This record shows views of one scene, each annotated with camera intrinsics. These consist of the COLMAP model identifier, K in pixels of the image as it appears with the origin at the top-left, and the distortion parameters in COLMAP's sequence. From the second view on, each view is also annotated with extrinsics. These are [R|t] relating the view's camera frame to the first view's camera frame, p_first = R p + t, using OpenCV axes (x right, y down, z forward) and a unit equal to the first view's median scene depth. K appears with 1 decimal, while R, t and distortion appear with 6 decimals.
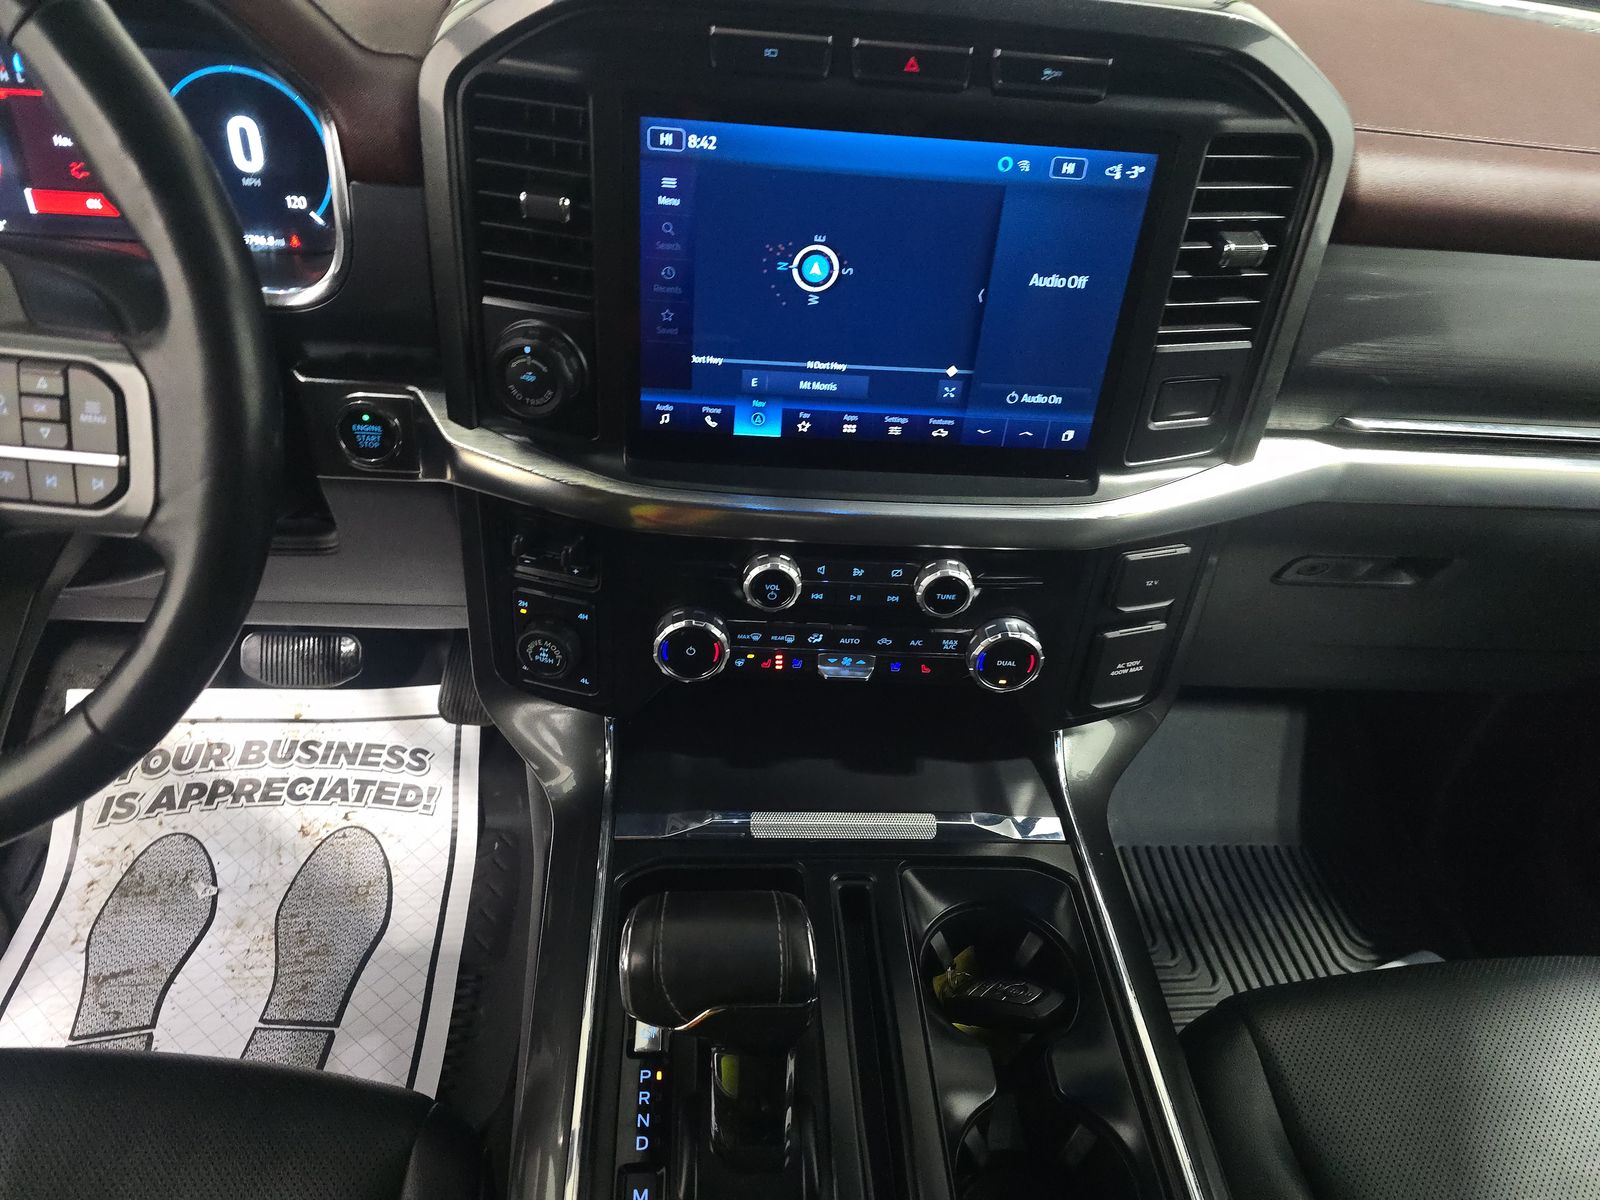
lens RADIAL K [[1065.4, 0, 794.6], [0, 1065.4, 605.4], [0, 0, 1]] dist [0.013842, -0.015269]
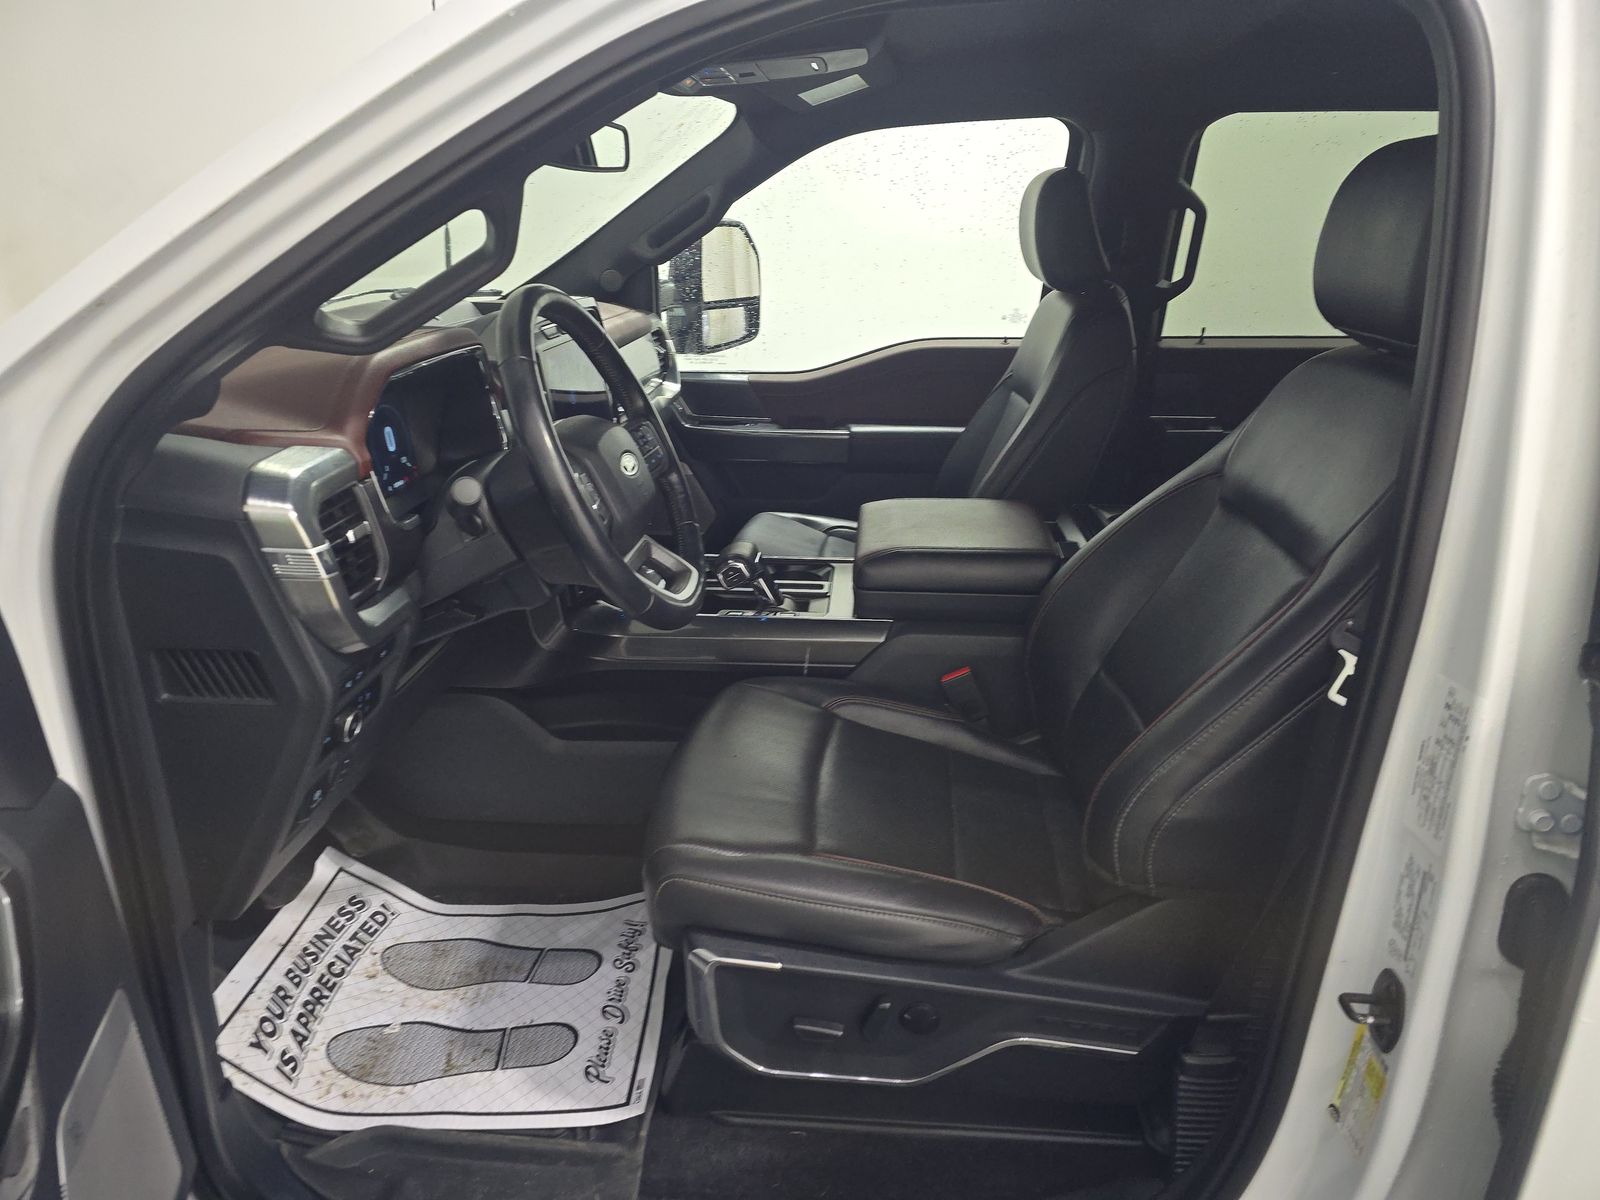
lens RADIAL K [[1065.4, 0, 798.8], [0, 1065.4, 604.8], [0, 0, 1]] dist [0.013842, -0.015269]
pose [[0.139404, -0.417323, 0.898002, -2.513674], [0.633984, 0.734242, 0.242801, -0.198141], [-0.760678, 0.535472, 0.366932, -0.219376]]
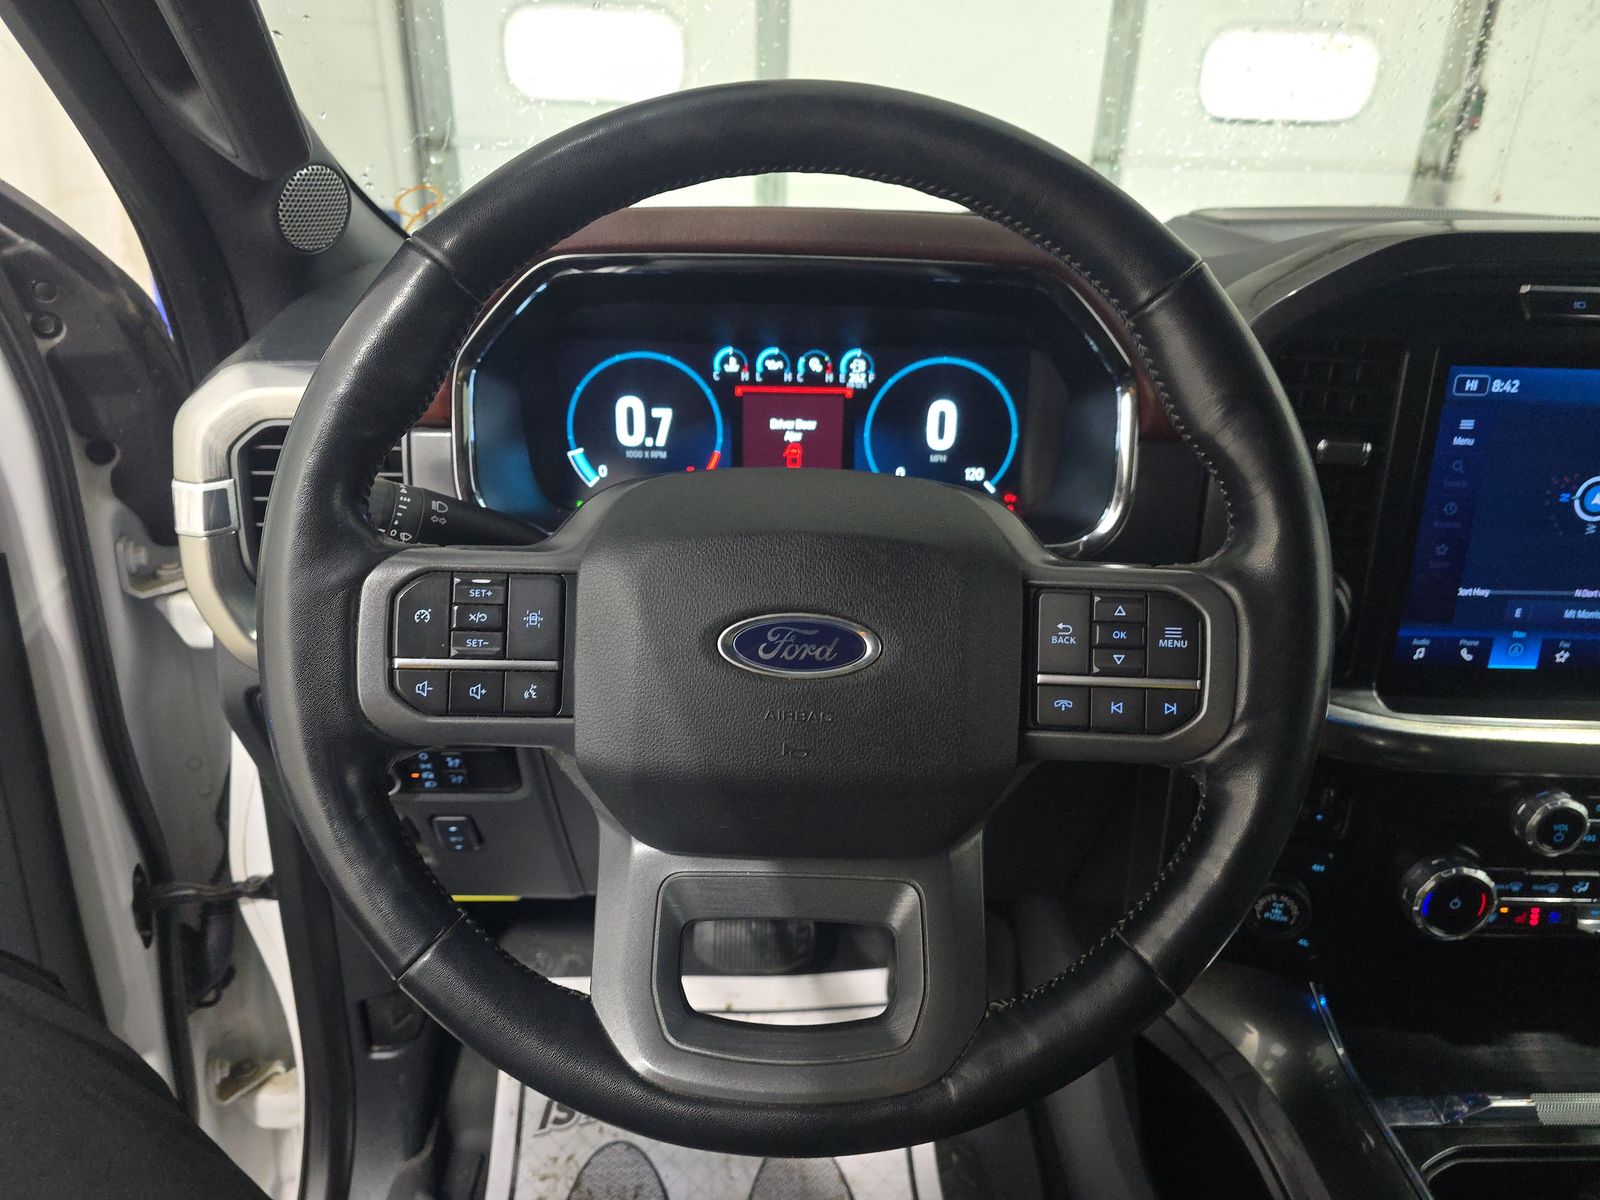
lens RADIAL K [[1065.4, 0, 800.2], [0, 1065.4, 597.1], [0, 0, 1]] dist [0.013842, -0.015269]
pose [[0.996348, -0.040909, -0.074945, -0.602563], [0.018565, 0.960547, -0.277499, 0.036528], [0.083341, 0.275094, 0.957798, -0.003609]]
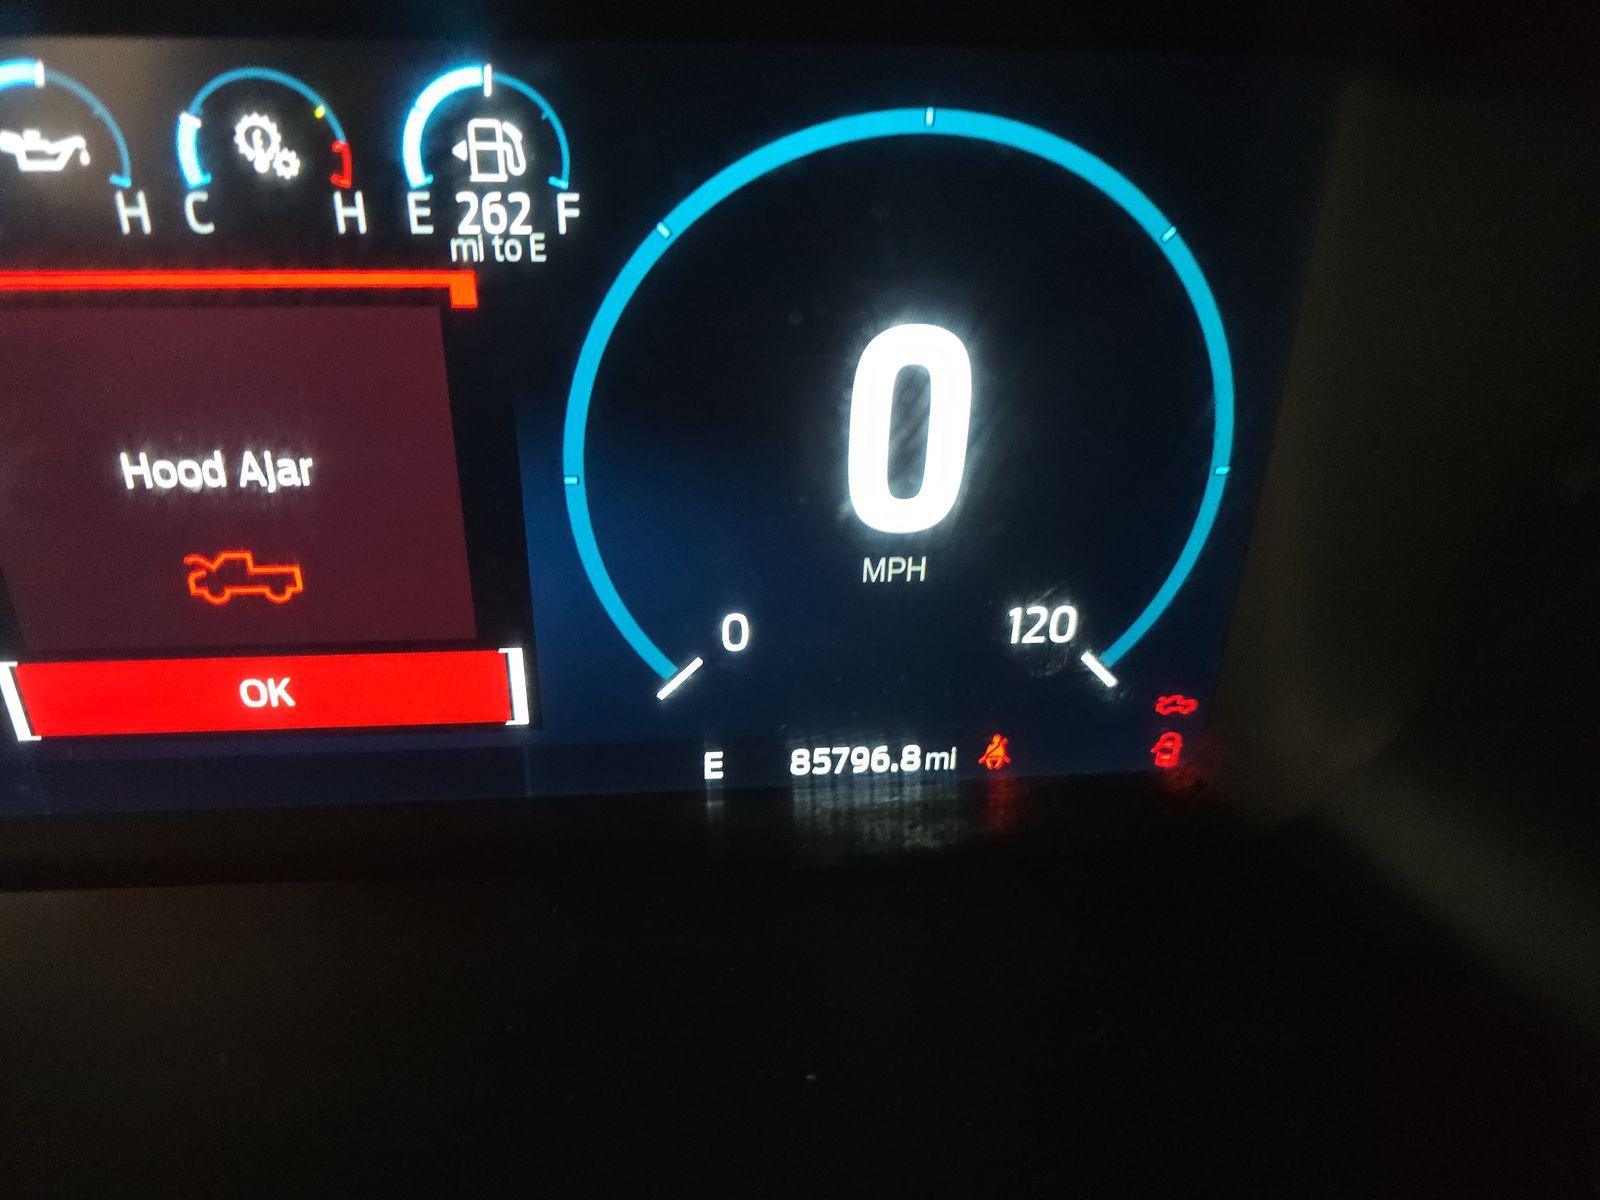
lens RADIAL K [[1065.4, 0, 803.6], [0, 1065.4, 587.4], [0, 0, 1]] dist [0.013842, -0.015269]
pose [[0.997720, -0.067483, 0.000403, -0.558026], [0.066642, 0.984306, -0.163402, -0.370972], [0.010630, 0.163056, 0.986560, 0.793178]]
